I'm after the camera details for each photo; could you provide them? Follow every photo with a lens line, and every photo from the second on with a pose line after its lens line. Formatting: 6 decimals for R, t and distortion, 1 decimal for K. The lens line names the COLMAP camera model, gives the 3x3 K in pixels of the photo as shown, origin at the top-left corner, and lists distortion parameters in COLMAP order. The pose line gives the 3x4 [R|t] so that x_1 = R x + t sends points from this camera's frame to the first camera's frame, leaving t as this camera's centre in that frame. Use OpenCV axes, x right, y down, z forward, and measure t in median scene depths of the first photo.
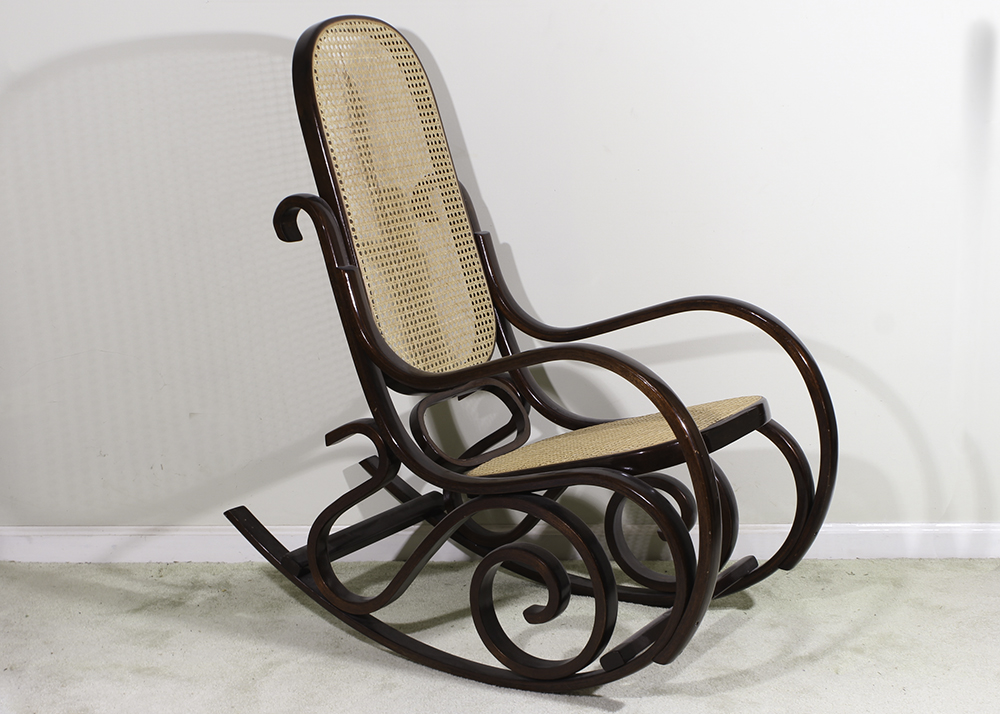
lens RADIAL K [[1899.1, 0, 541.3], [0, 1899.1, 357.1], [0, 0, 1]] dist [-0.018872, -0.167008]
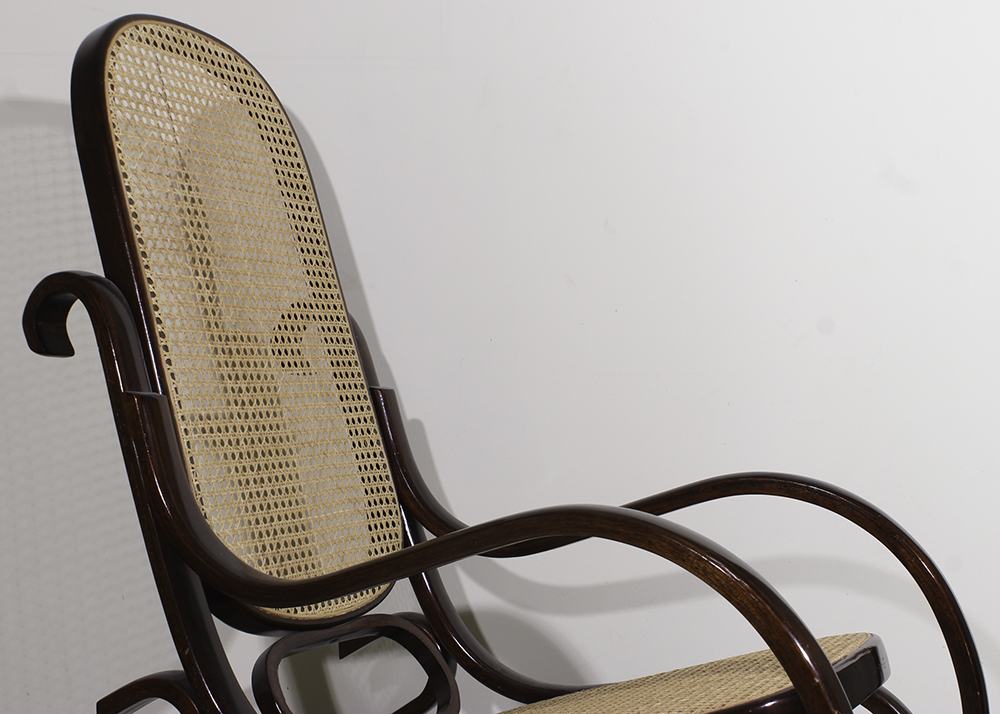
lens RADIAL K [[1536.6, 0, 500.0], [0, 1536.6, 357.0], [0, 0, 1]] dist [-0.062844, 0.083900]
pose [[0.998219, 0.009066, 0.058967, -0.023632], [0.004202, 0.975245, -0.221085, 0.040827], [-0.059512, 0.220939, 0.973470, 0.529166]]
